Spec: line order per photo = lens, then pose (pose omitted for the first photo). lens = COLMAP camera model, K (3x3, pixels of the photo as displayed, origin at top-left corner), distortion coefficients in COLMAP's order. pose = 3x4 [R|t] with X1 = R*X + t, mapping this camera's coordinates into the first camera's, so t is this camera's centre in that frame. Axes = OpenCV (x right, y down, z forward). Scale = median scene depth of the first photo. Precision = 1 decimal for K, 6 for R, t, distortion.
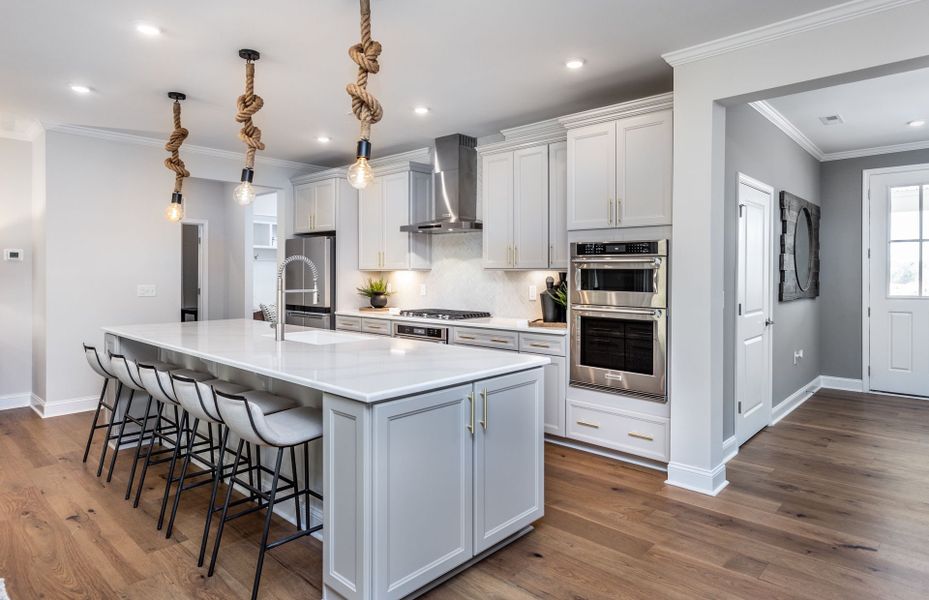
lens RADIAL K [[535.4, 0, 469.5], [0, 535.4, 274.5], [0, 0, 1]] dist [-0.001576, 0.000435]
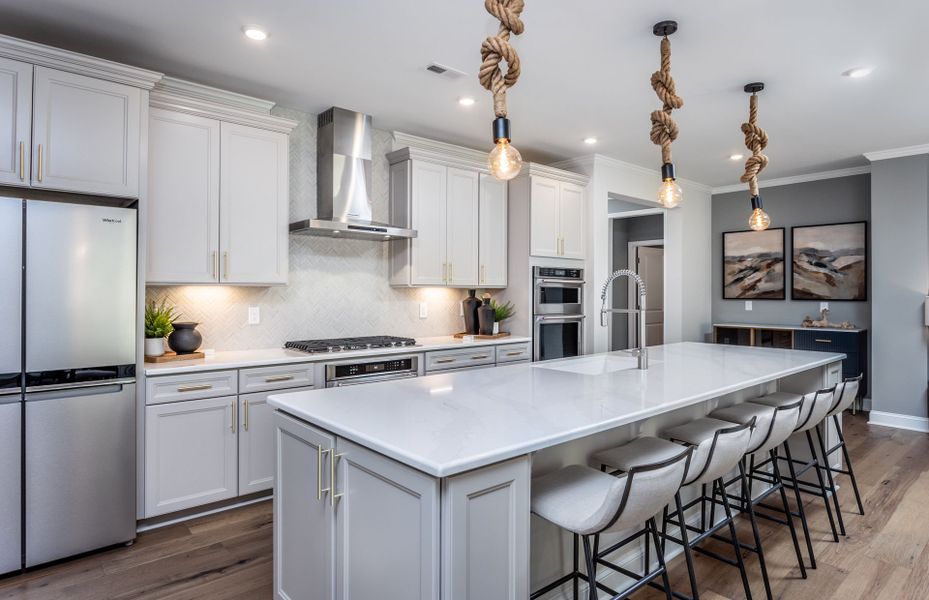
lens RADIAL K [[535.4, 0, 470.2], [0, 535.4, 290.8], [0, 0, 1]] dist [-0.001576, 0.000435]
pose [[0.093656, 0.001663, 0.995603, -0.908910], [0.000913, 0.999998, -0.001756, 0.000178], [-0.995604, 0.001073, 0.093654, 0.880491]]
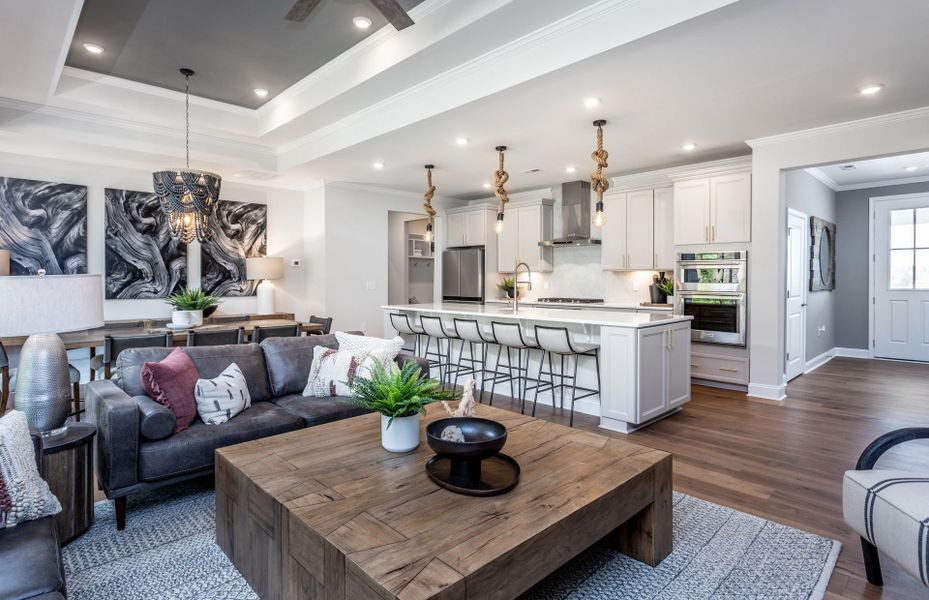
lens RADIAL K [[485.6, 0, 428.6], [0, 485.6, 283.0], [0, 0, 1]] dist [-0.013961, 0.003608]
pose [[0.995260, -0.002403, -0.097217, -0.350731], [0.002918, 0.999982, 0.005155, 0.018180], [0.097203, -0.005414, 0.995250, -0.440417]]
